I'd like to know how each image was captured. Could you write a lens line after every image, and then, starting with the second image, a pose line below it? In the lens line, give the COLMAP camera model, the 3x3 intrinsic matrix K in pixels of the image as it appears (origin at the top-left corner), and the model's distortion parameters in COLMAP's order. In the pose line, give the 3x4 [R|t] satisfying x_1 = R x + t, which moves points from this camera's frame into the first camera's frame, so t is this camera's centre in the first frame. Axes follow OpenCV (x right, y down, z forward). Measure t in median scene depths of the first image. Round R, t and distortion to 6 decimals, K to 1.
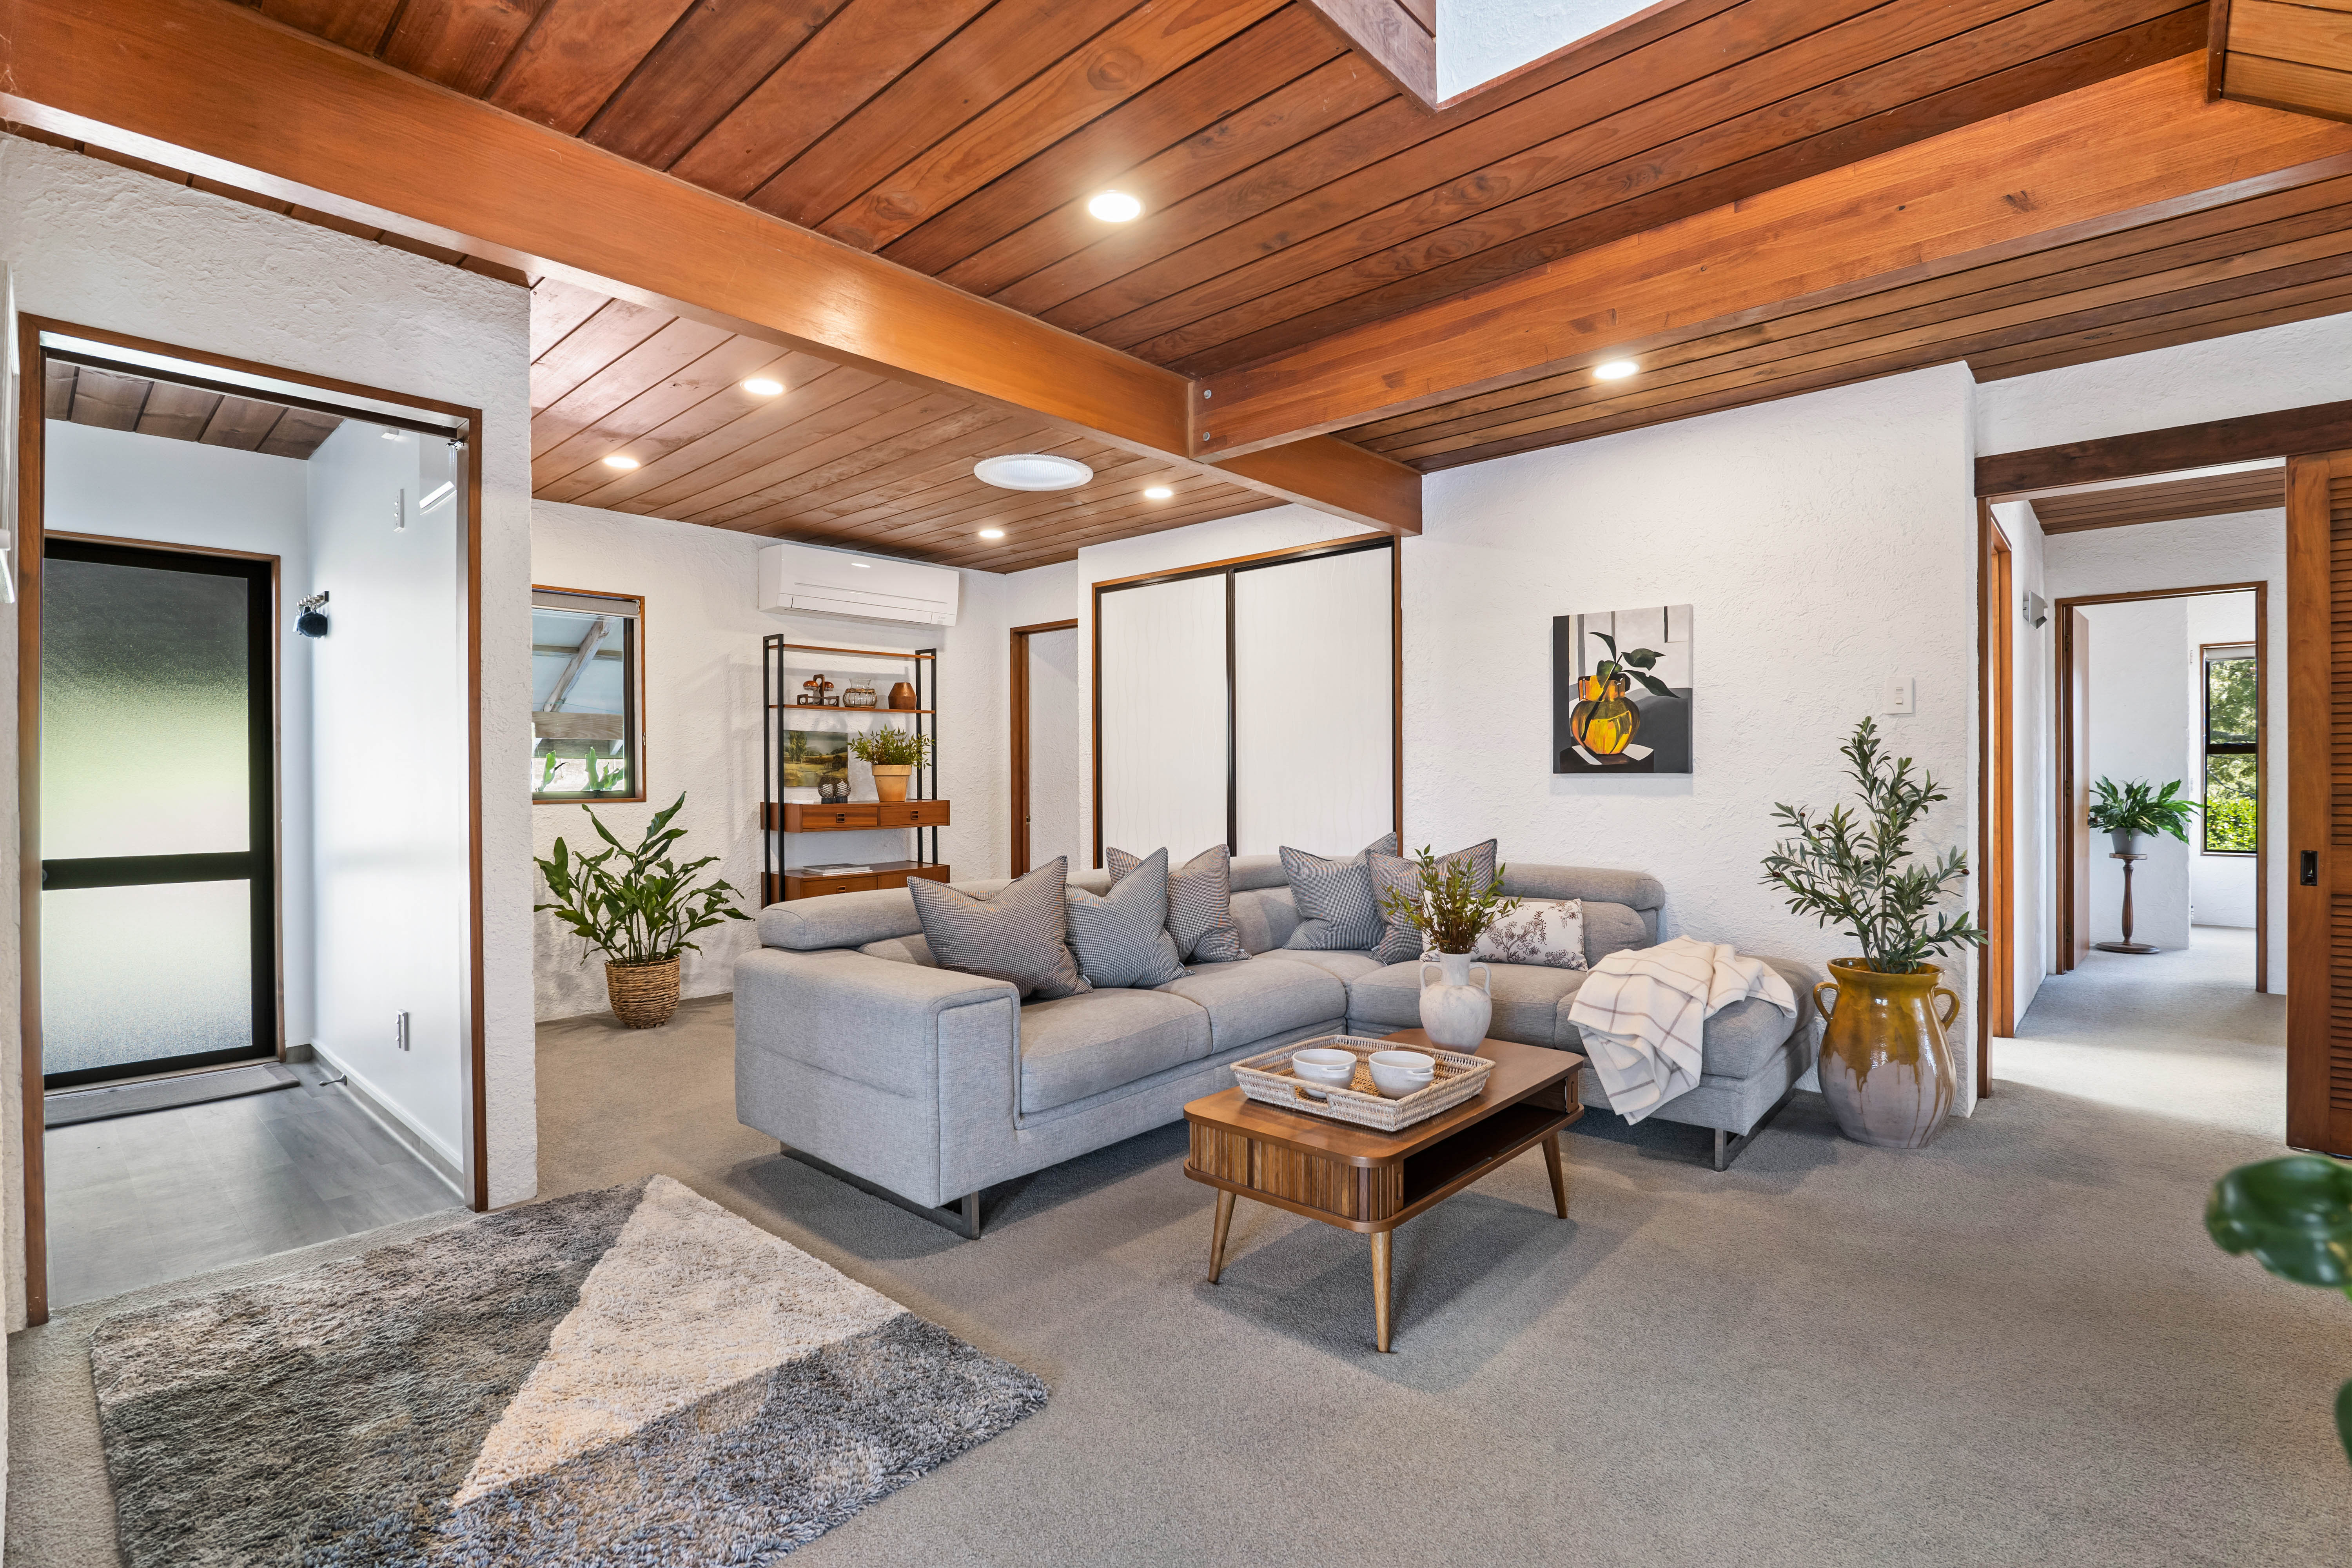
lens RADIAL K [[1098.7, 0, 1177.5], [0, 1098.7, 773.5], [0, 0, 1]] dist [-0.001277, 0.000466]
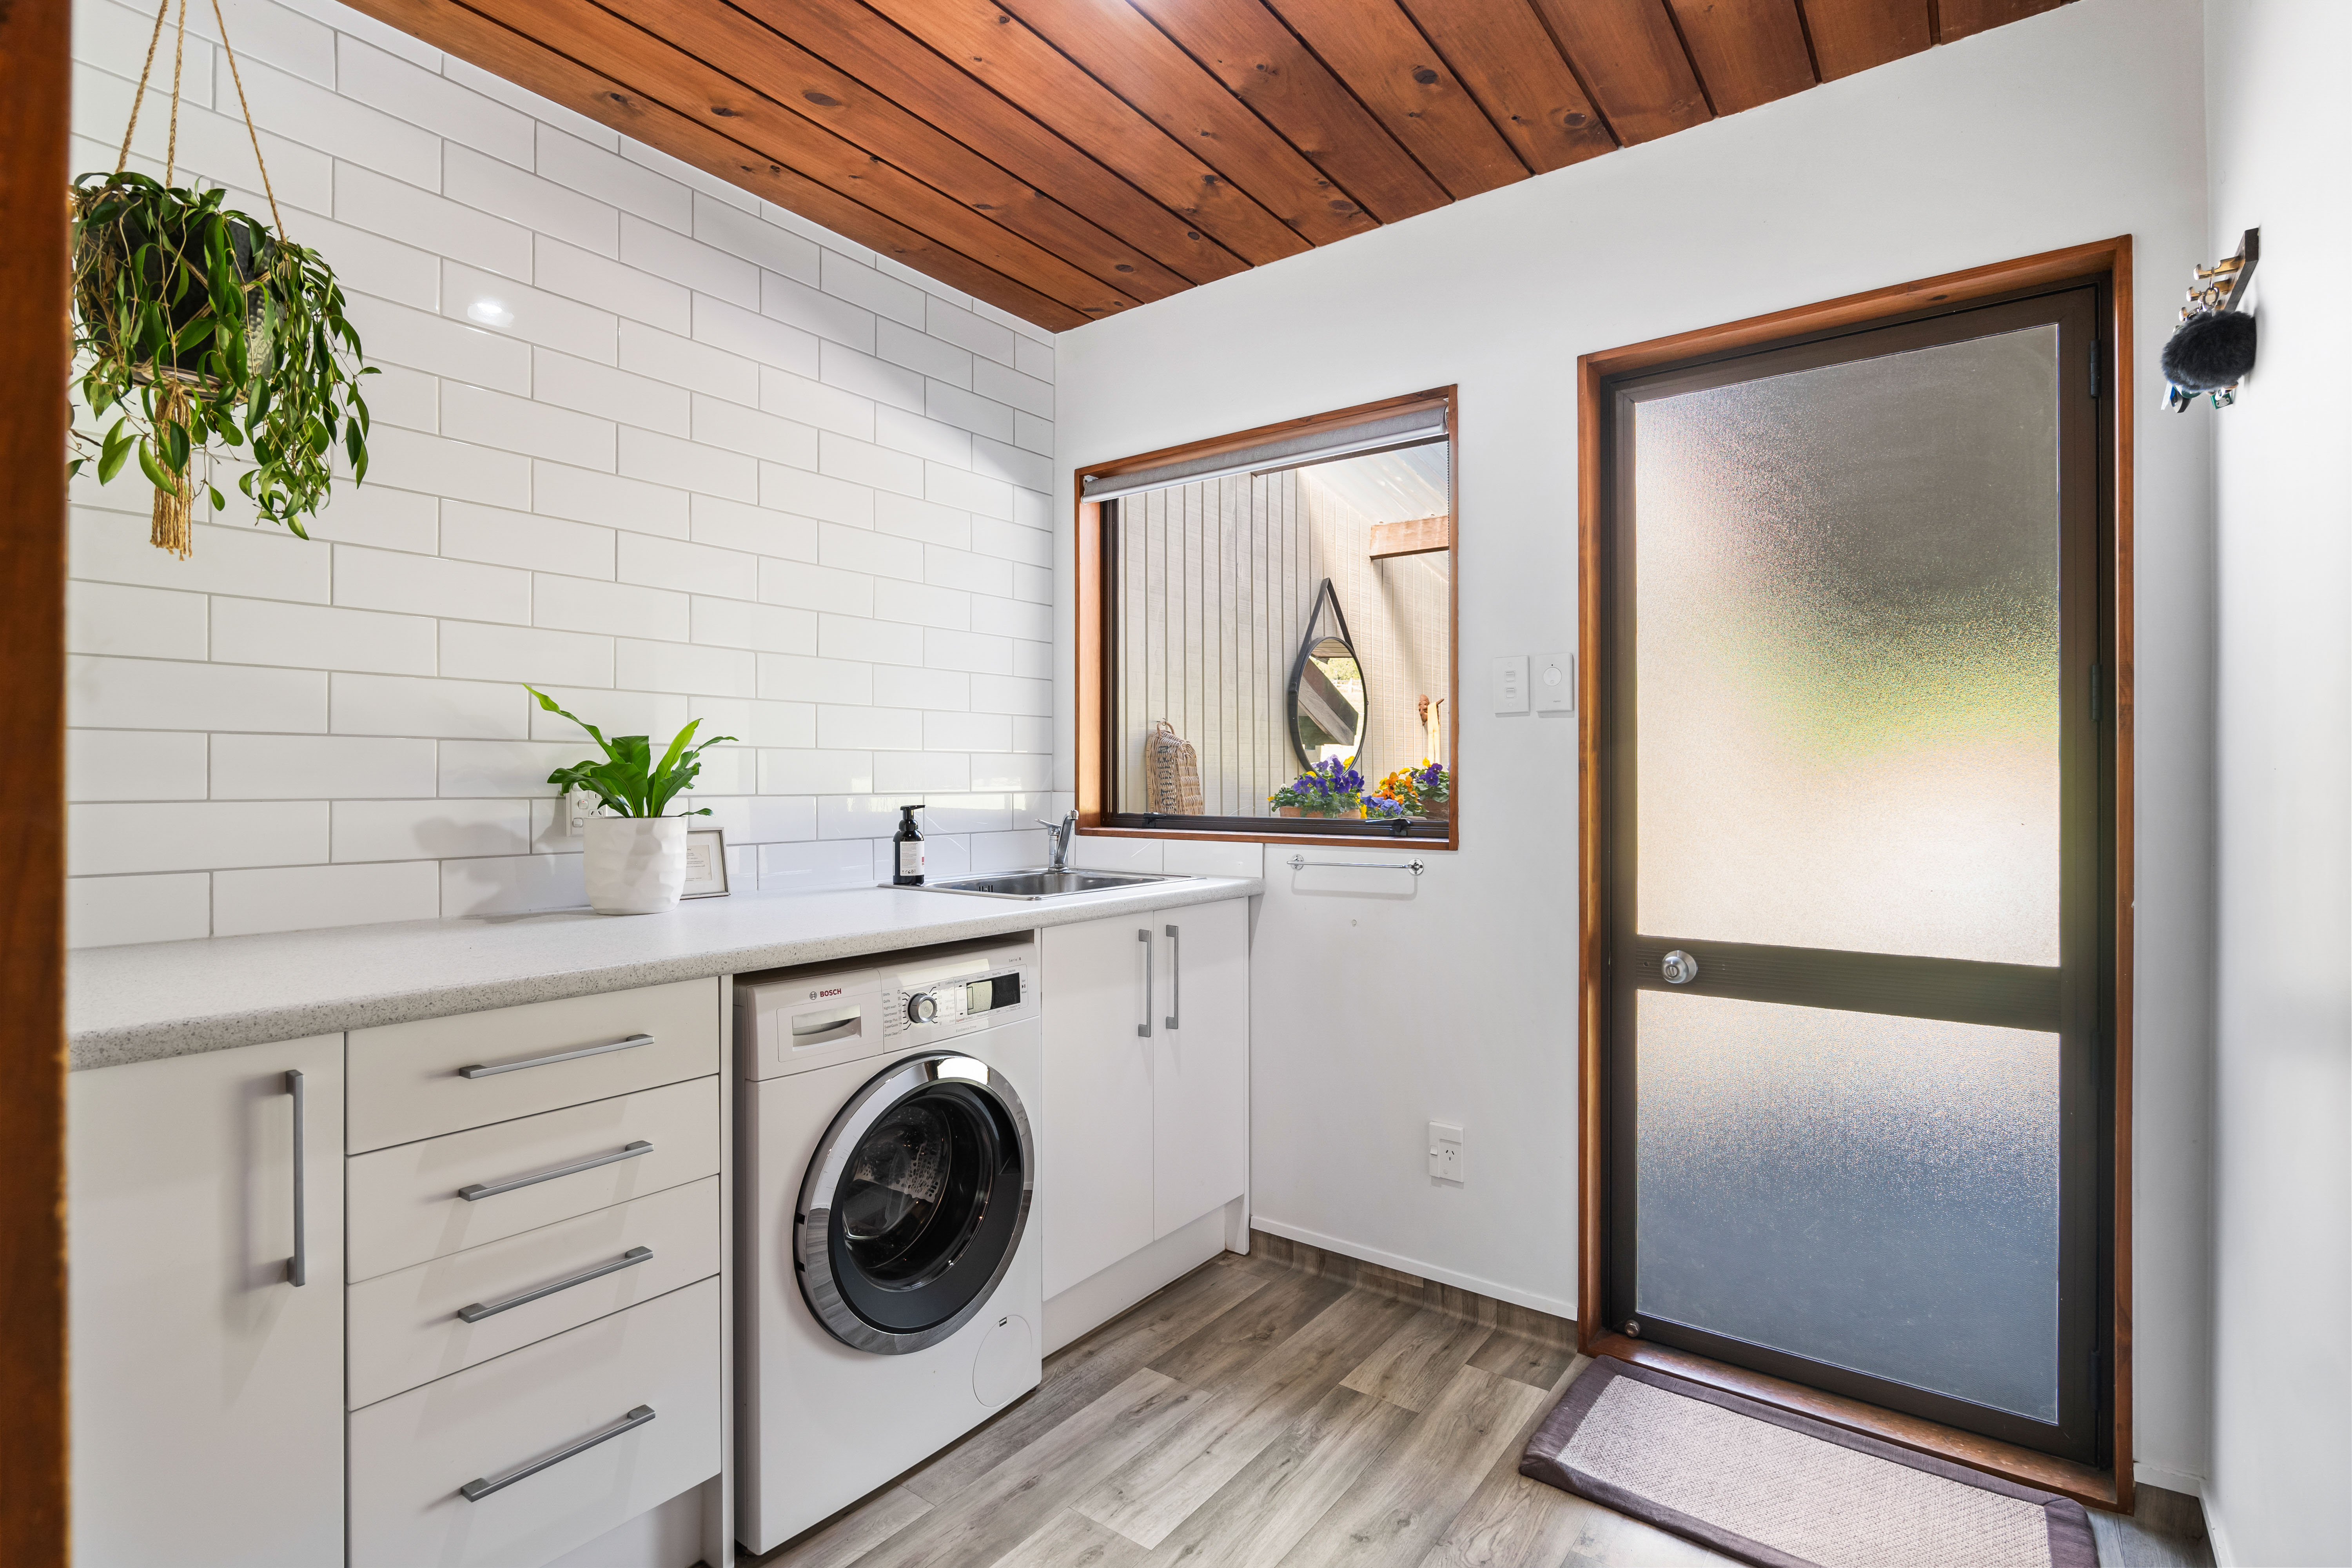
lens RADIAL K [[1098.7, 0, 1177.5], [0, 1098.7, 773.5], [0, 0, 1]] dist [-0.001277, 0.000466]
pose [[0.098775, 0.006743, -0.995087, -0.362859], [-0.000005, 0.999977, 0.006776, -0.004344], [0.995110, -0.000665, 0.098773, 0.492932]]
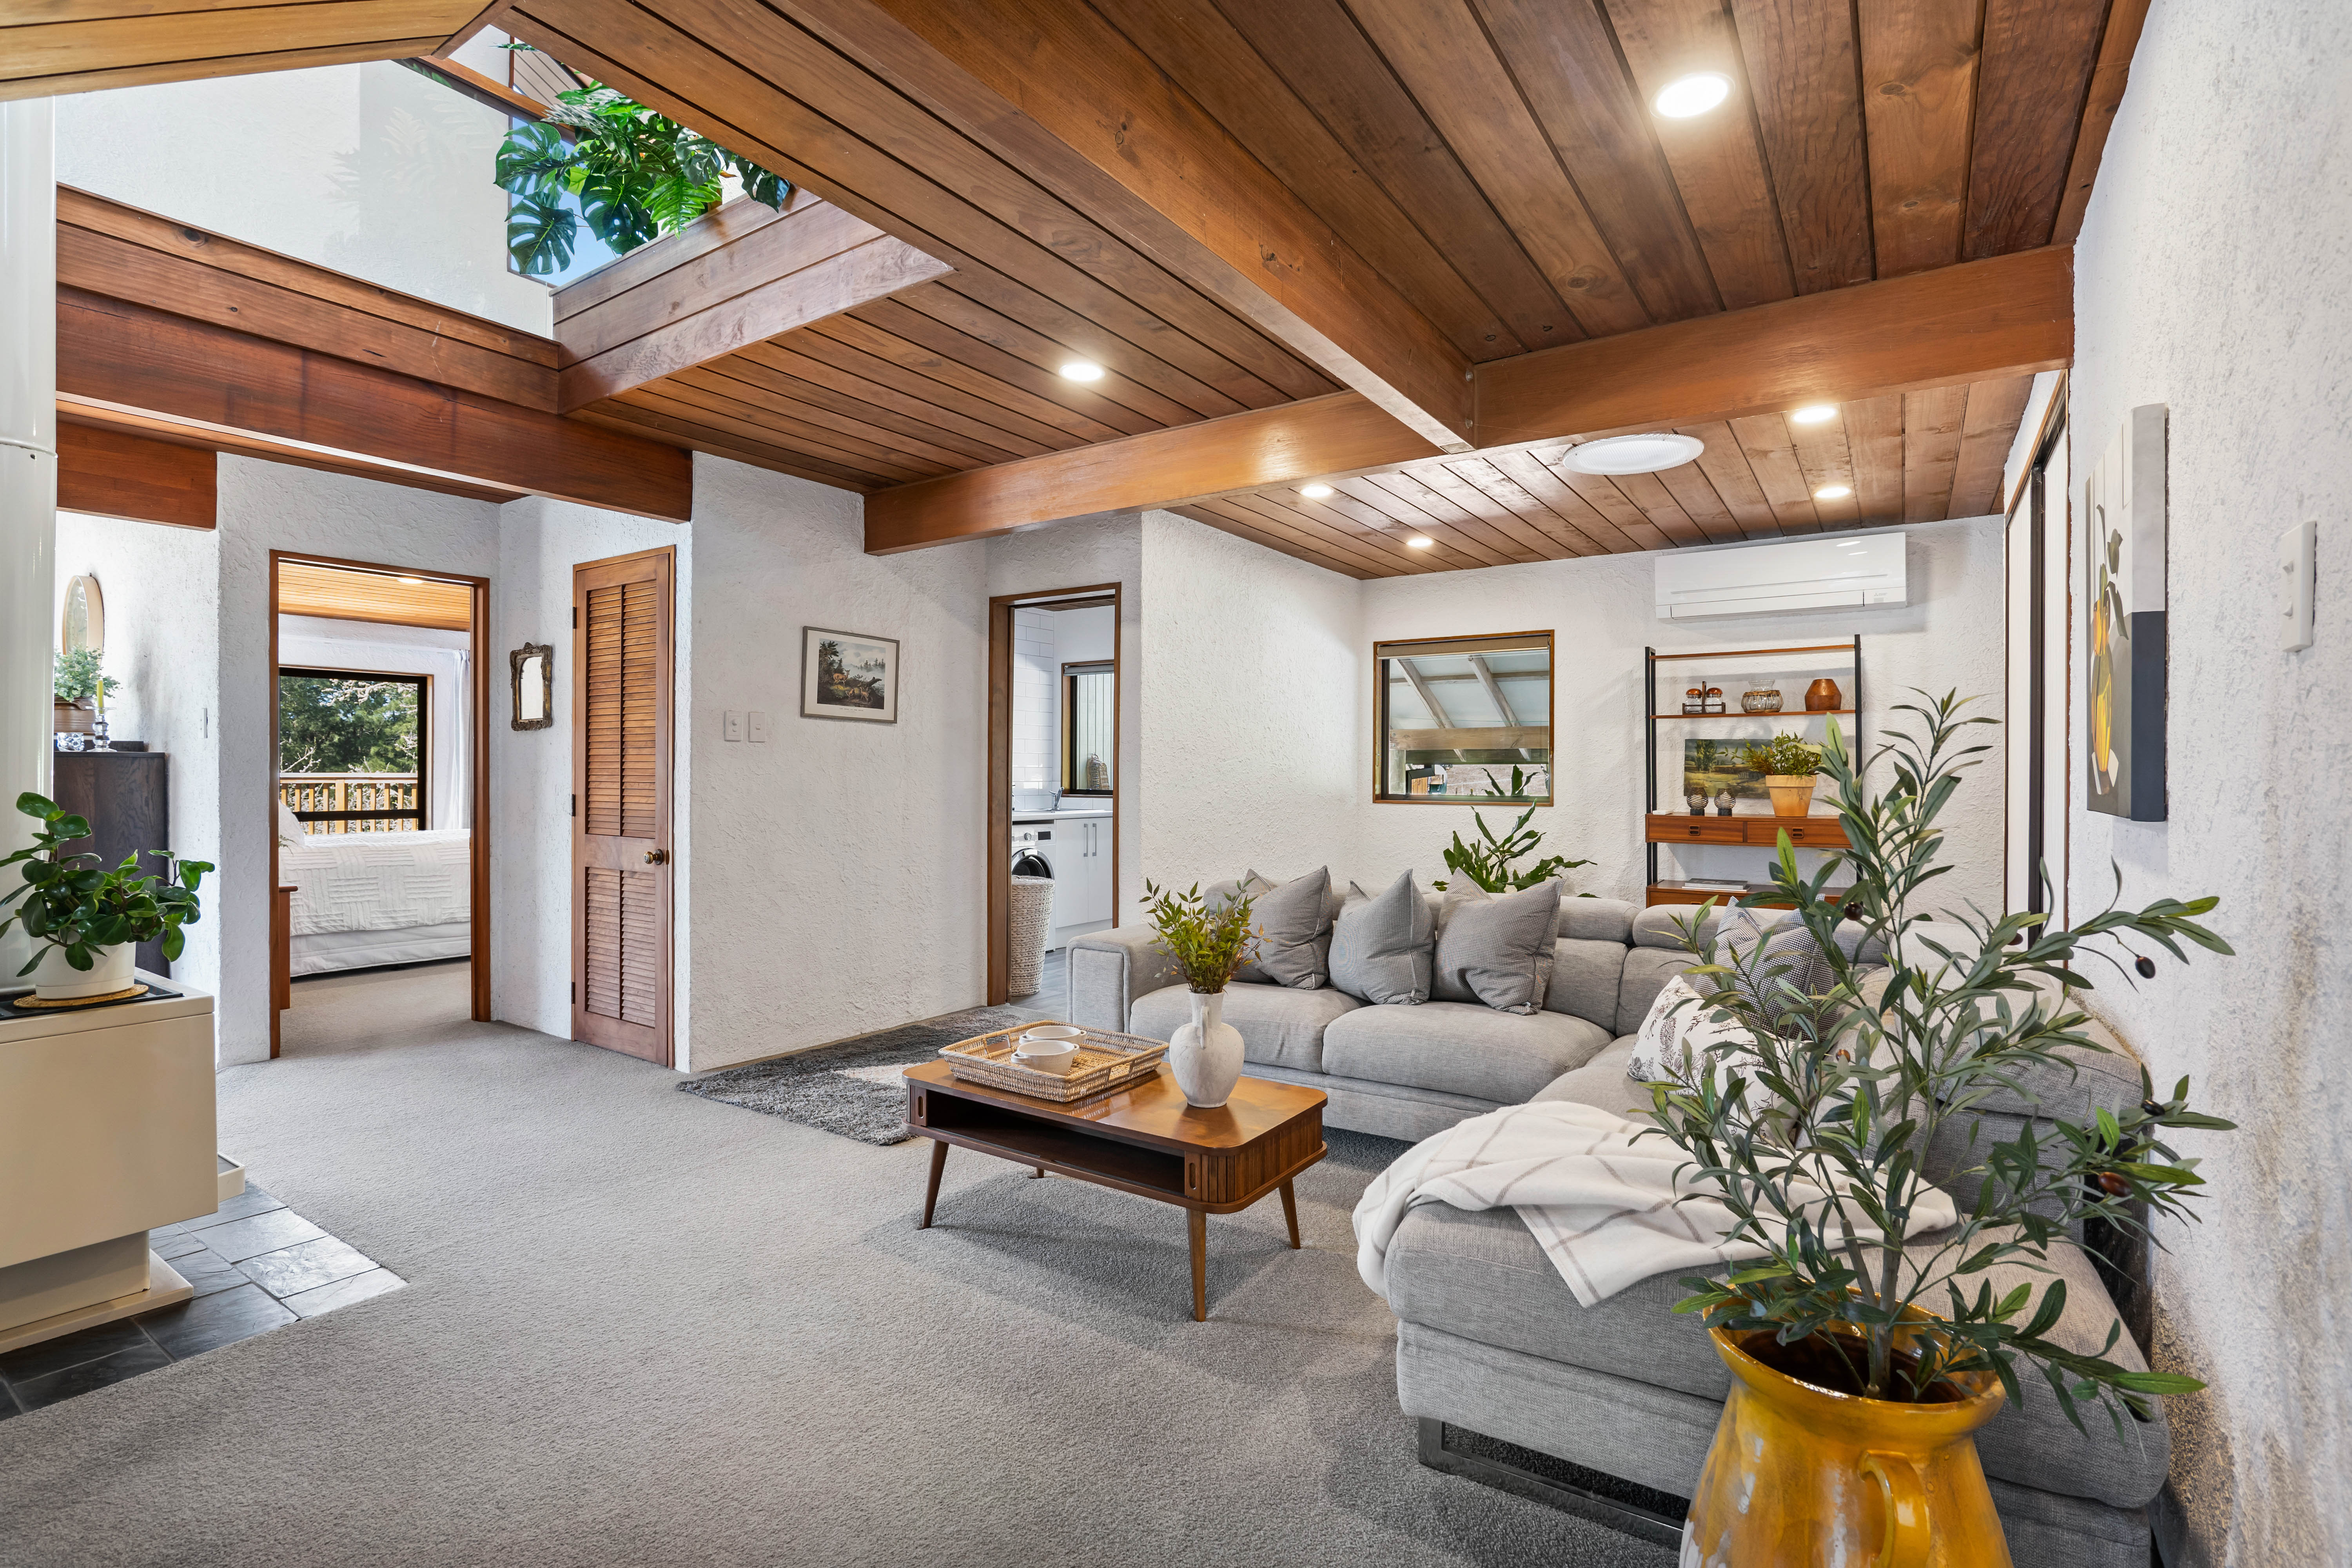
lens RADIAL K [[1098.7, 0, 1177.5], [0, 1098.7, 773.5], [0, 0, 1]] dist [-0.001277, 0.000466]
pose [[0.145476, 0.011419, -0.989296, 0.612079], [-0.004406, 0.999931, 0.010894, -0.019012], [0.989352, 0.002774, 0.145516, 0.434352]]
